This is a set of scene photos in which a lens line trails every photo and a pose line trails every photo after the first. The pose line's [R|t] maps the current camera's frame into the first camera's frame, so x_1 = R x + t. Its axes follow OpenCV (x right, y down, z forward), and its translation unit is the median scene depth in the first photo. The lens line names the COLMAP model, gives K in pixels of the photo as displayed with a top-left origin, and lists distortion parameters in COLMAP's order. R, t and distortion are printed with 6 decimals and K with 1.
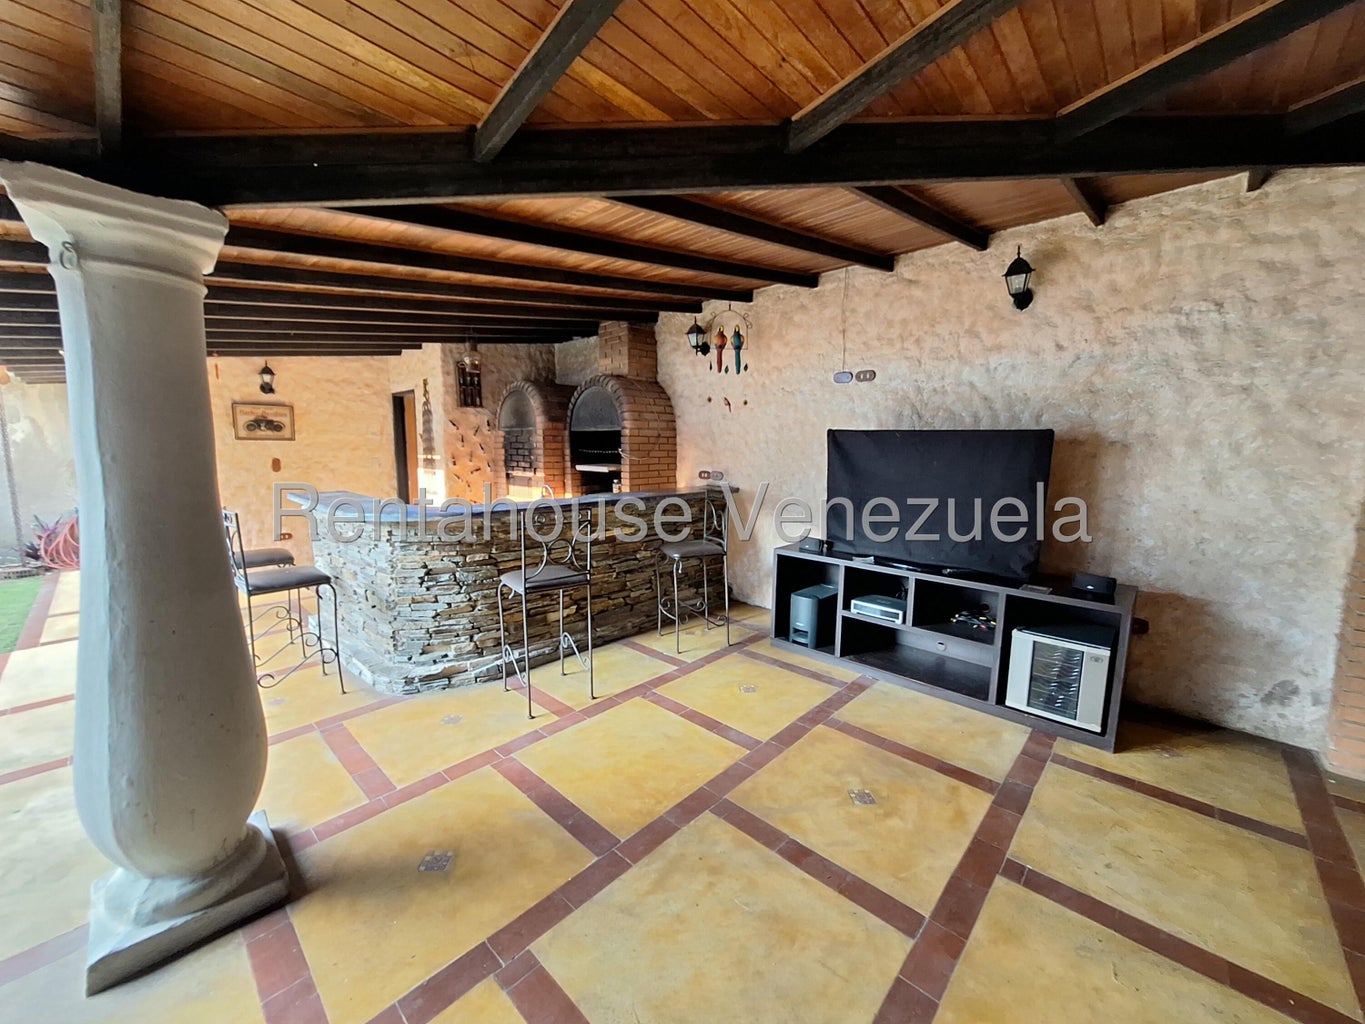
lens RADIAL K [[539.9, 0, 680.0], [0, 539.9, 509.2], [0, 0, 1]] dist [0.000774, 0.000509]
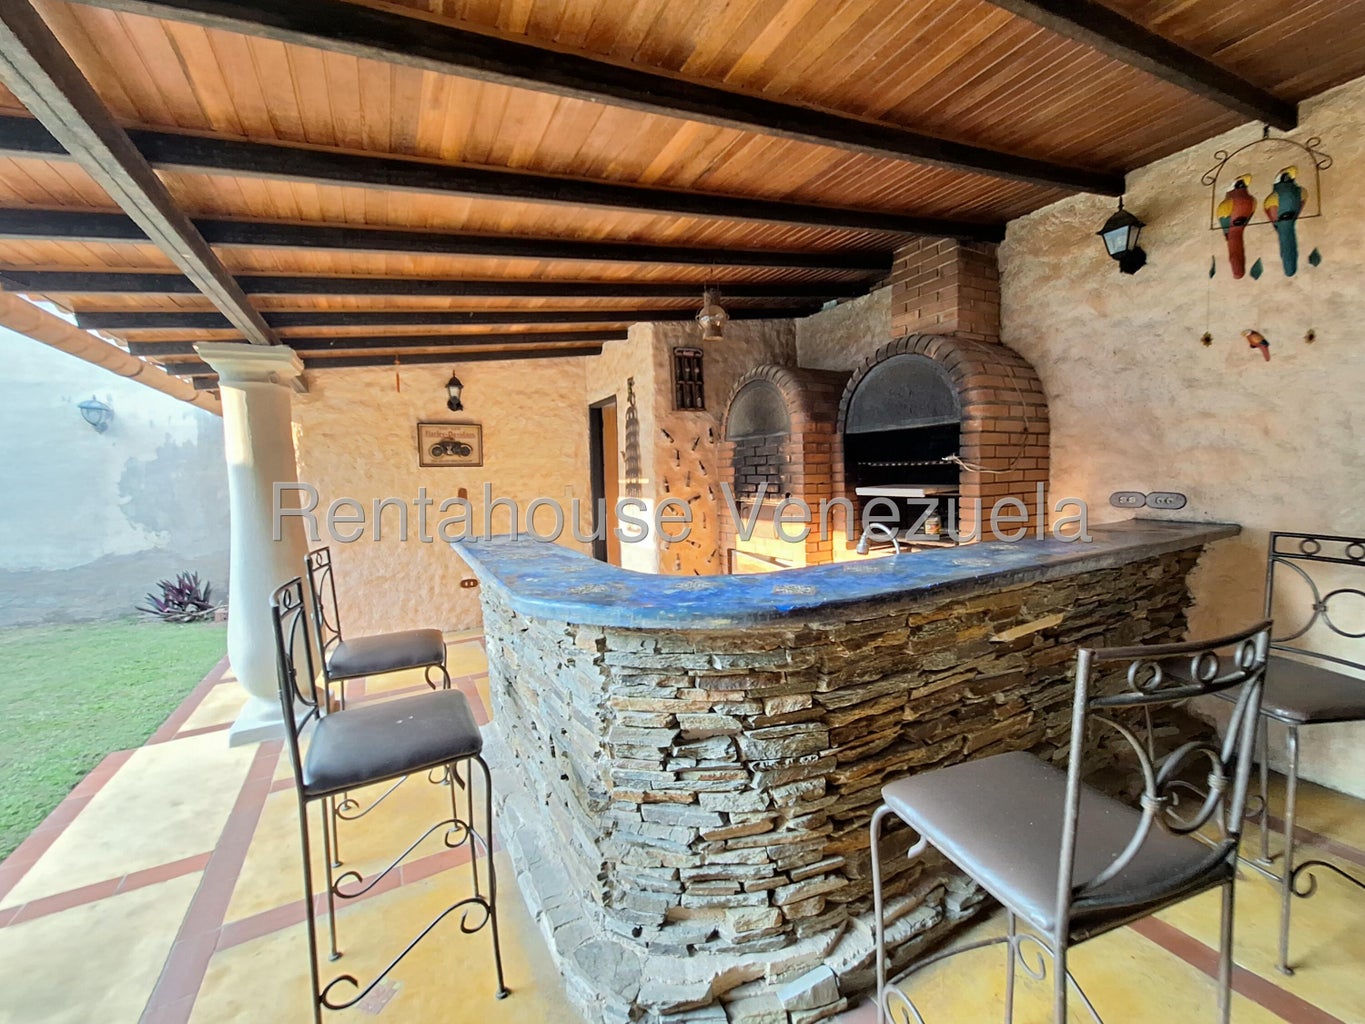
lens RADIAL K [[535.4, 0, 678.6], [0, 535.4, 509.6], [0, 0, 1]] dist [-0.008334, 0.002649]
pose [[0.952804, -0.010591, -0.303400, -0.241793], [-0.004847, 0.998733, -0.050085, -0.029106], [0.303546, 0.049192, 0.951546, 0.422856]]
